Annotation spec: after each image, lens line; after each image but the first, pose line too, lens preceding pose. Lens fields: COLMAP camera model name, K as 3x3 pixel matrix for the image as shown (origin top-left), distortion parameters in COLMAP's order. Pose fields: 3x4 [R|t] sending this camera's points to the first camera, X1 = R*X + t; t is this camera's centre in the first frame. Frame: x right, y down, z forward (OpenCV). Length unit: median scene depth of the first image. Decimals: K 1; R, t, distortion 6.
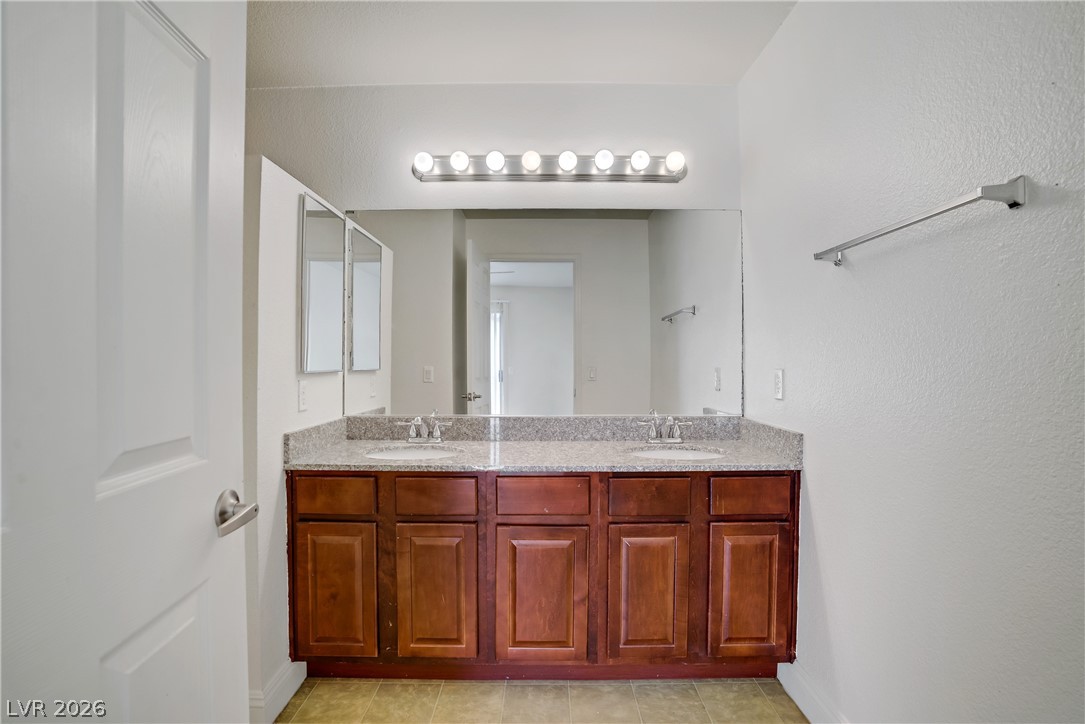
lens RADIAL K [[532.6, 0, 543.0], [0, 532.6, 365.8], [0, 0, 1]] dist [-0.046783, 0.015276]
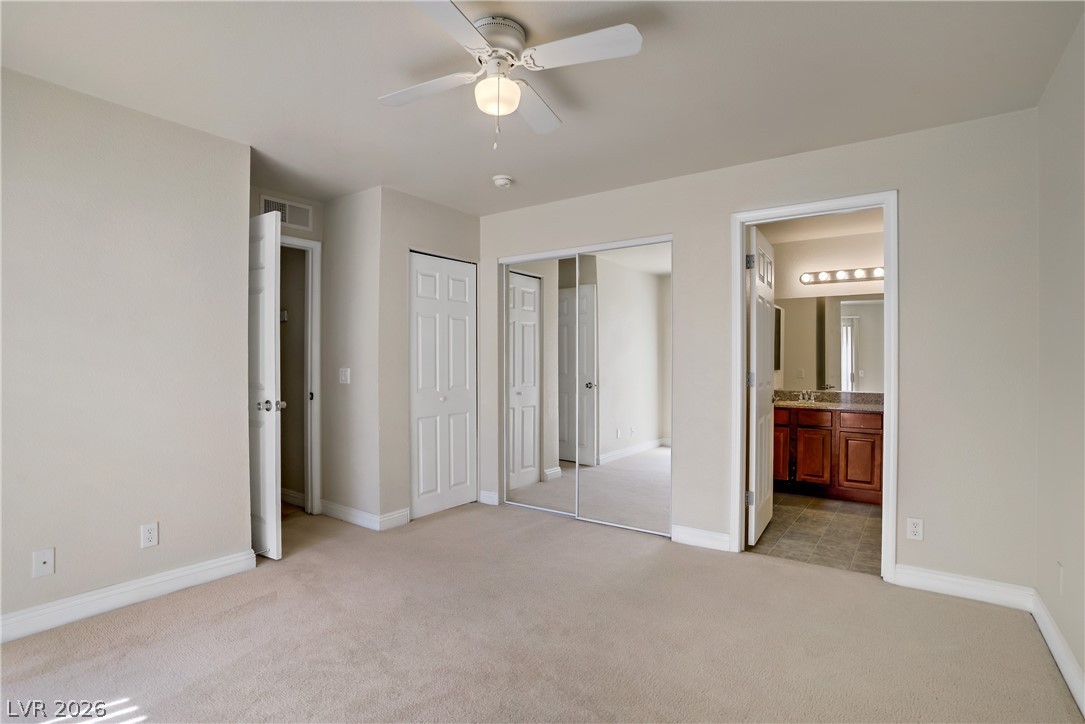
lens RADIAL K [[532.6, 0, 551.3], [0, 532.6, 368.2], [0, 0, 1]] dist [-0.046783, 0.015276]
pose [[0.819361, 0.006735, -0.573238, 0.217644], [-0.005895, 0.999977, 0.003322, -0.002813], [0.573247, 0.000658, 0.819382, -1.830180]]
